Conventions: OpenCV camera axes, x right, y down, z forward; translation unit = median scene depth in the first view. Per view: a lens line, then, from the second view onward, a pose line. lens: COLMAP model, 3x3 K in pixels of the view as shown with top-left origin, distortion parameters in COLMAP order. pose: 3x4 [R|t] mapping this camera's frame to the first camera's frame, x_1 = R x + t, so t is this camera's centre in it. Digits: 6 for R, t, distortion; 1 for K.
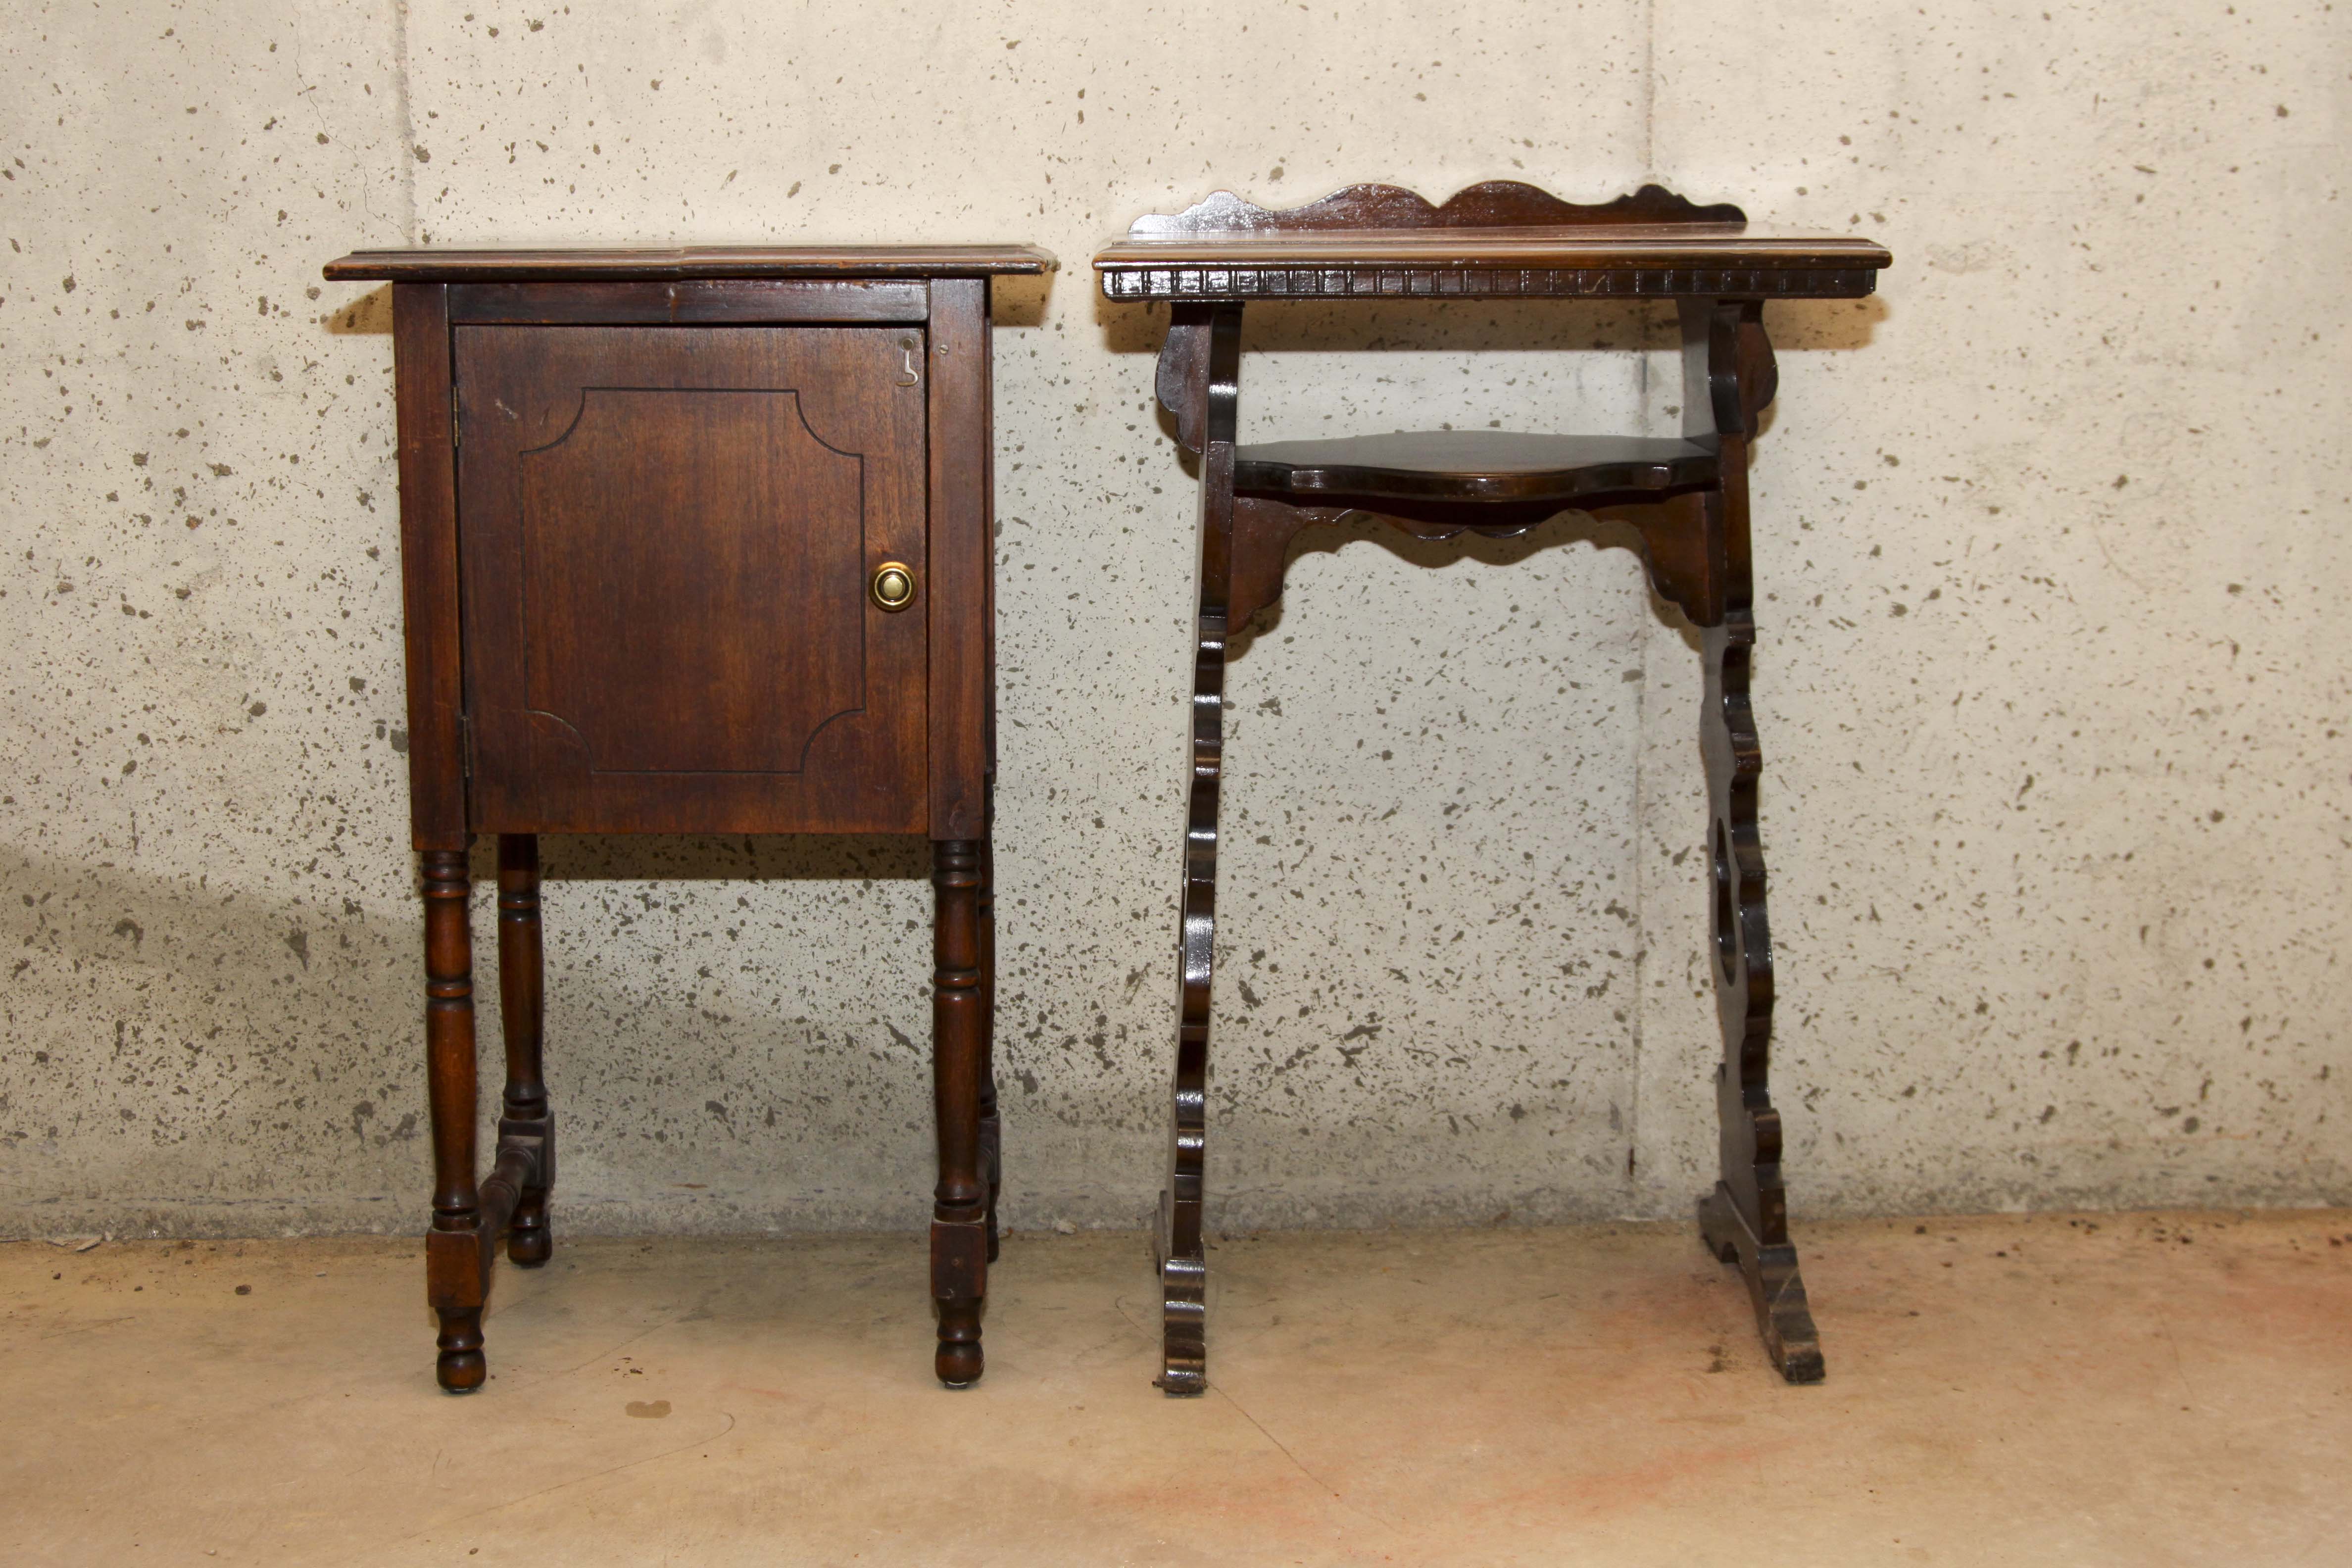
lens RADIAL K [[3398.7, 0, 1191.7], [0, 3398.7, 778.4], [0, 0, 1]] dist [-0.013857, 0.000000]
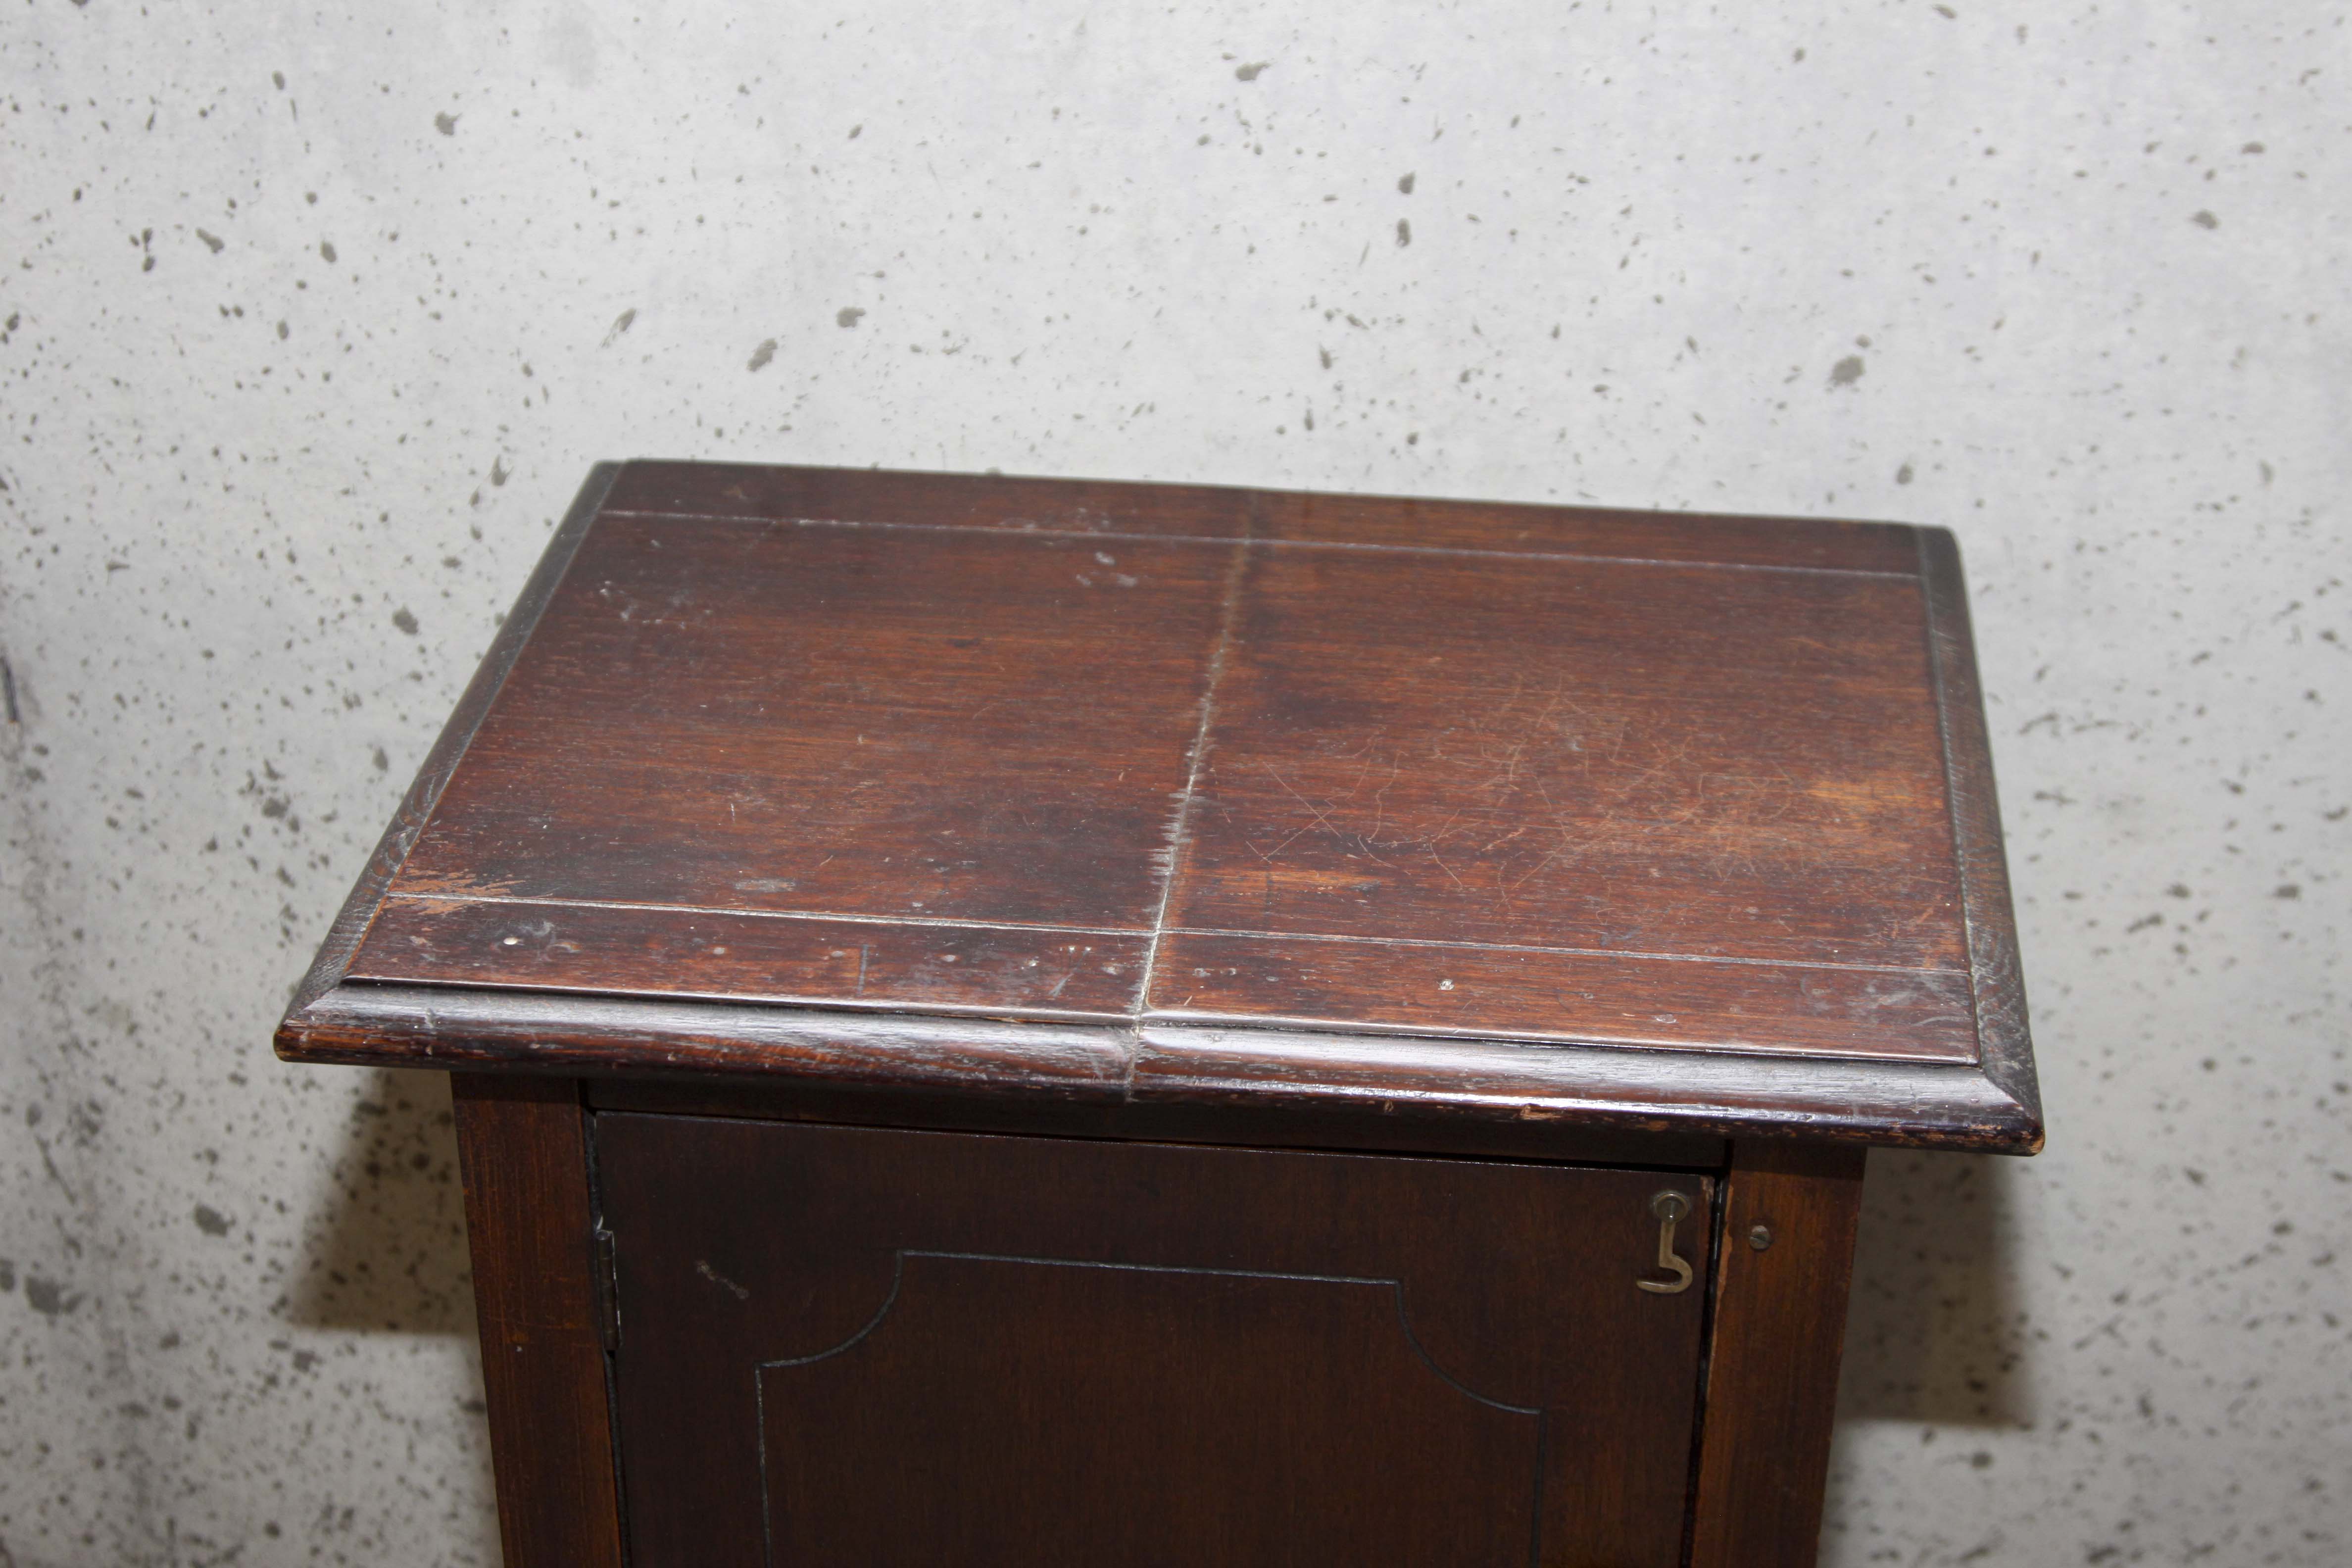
lens RADIAL K [[3932.1, 0, 1195.7], [0, 3932.1, 840.5], [0, 0, 1]] dist [0.028213, 0.000000]
pose [[0.992547, 0.062391, -0.104681, -0.001333], [-0.023637, 0.941250, 0.336882, -0.279884], [0.119550, -0.331897, 0.935710, 0.480065]]
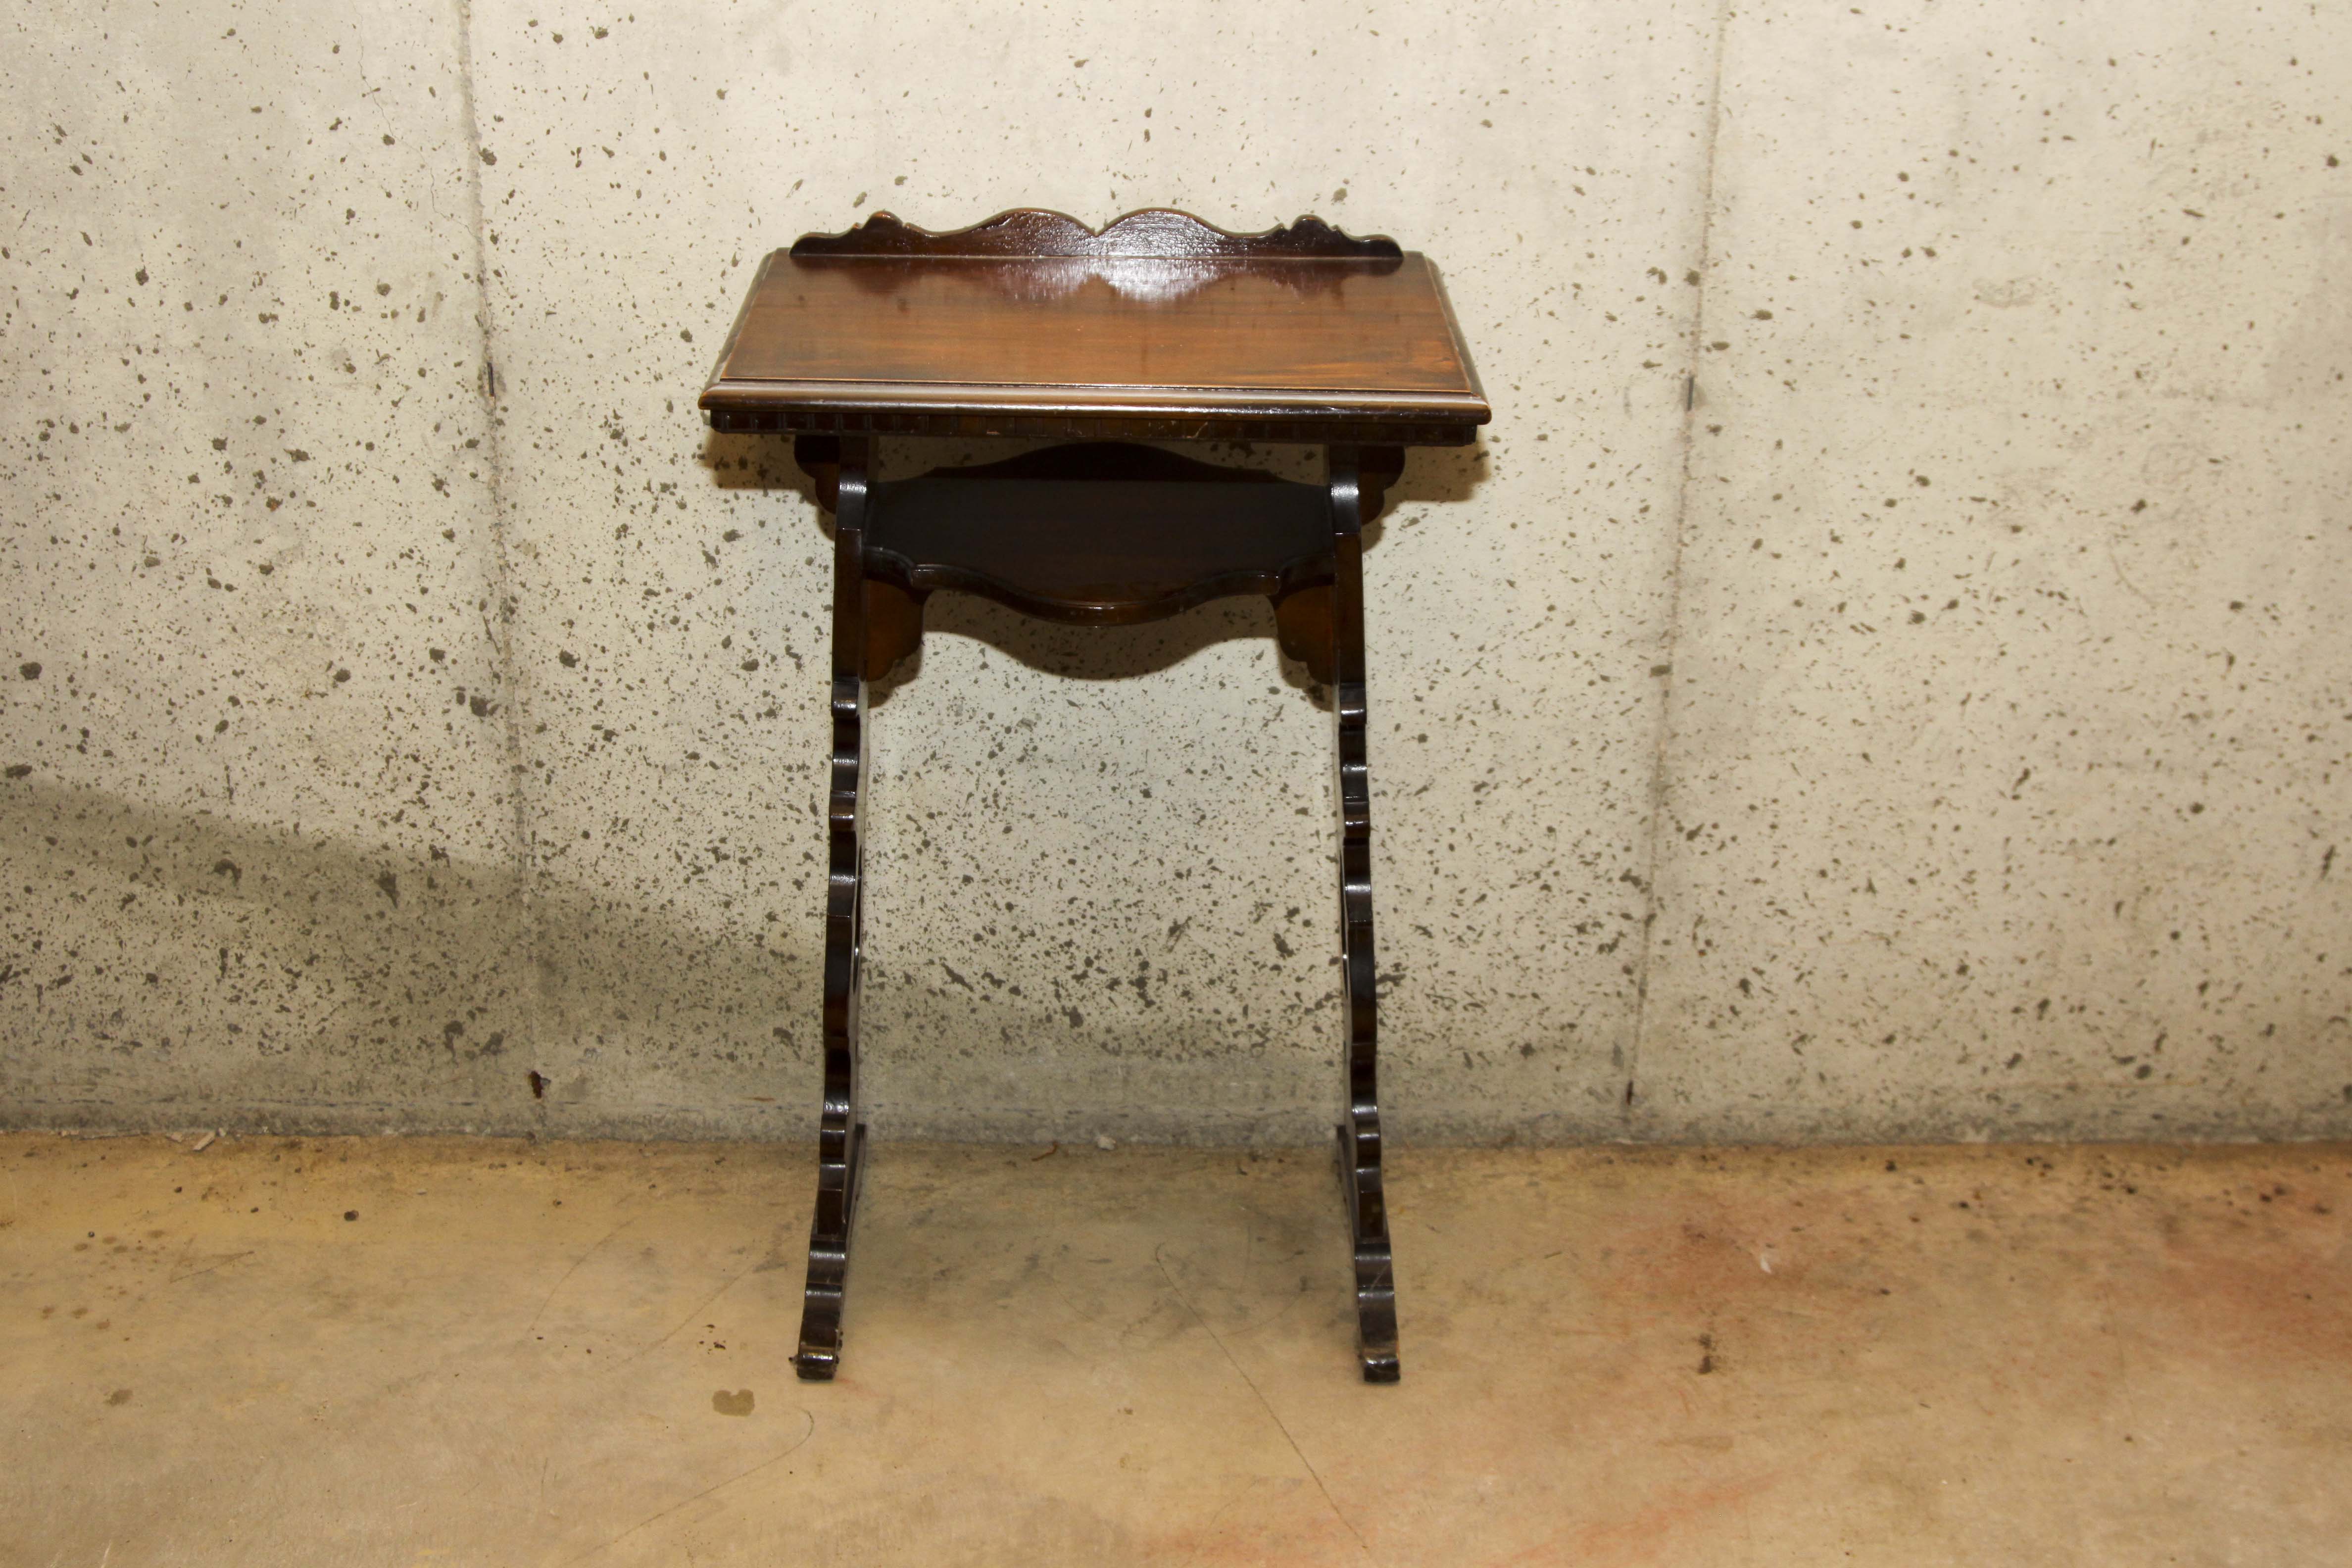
lens RADIAL K [[3086.5, 0, 1207.1], [0, 3086.5, 785.5], [0, 0, 1]] dist [-0.047412, 0.000000]
pose [[0.999533, 0.022080, 0.021132, -0.028776], [-0.026384, 0.972365, 0.231969, -0.211247], [-0.015426, -0.232418, 0.972494, 0.070054]]
